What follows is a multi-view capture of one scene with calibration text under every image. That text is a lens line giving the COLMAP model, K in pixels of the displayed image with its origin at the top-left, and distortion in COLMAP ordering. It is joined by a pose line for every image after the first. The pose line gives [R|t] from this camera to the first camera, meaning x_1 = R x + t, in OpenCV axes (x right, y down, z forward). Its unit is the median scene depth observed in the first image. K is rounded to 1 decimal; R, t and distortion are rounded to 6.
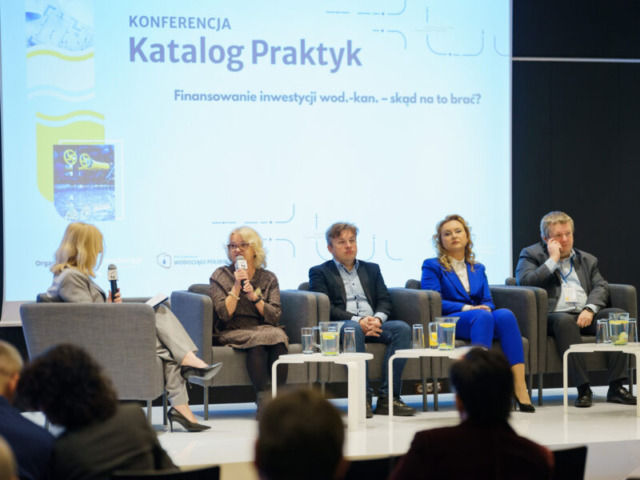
lens RADIAL K [[2319.9, 0, 320.2], [0, 2319.9, 256.9], [0, 0, 1]] dist [0.158316, 1.294287]
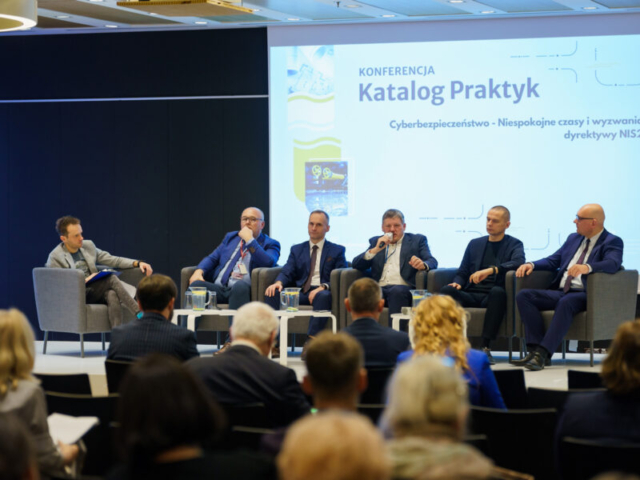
lens RADIAL K [[1940.8, 0, 352.3], [0, 1940.8, 238.8], [0, 0, 1]] dist [0.057092, 0.939643]
pose [[0.728768, 0.017609, -0.684534, 0.700894], [-0.020425, 0.999783, 0.003974, -0.006555], [0.684456, 0.011086, 0.728970, 0.154433]]
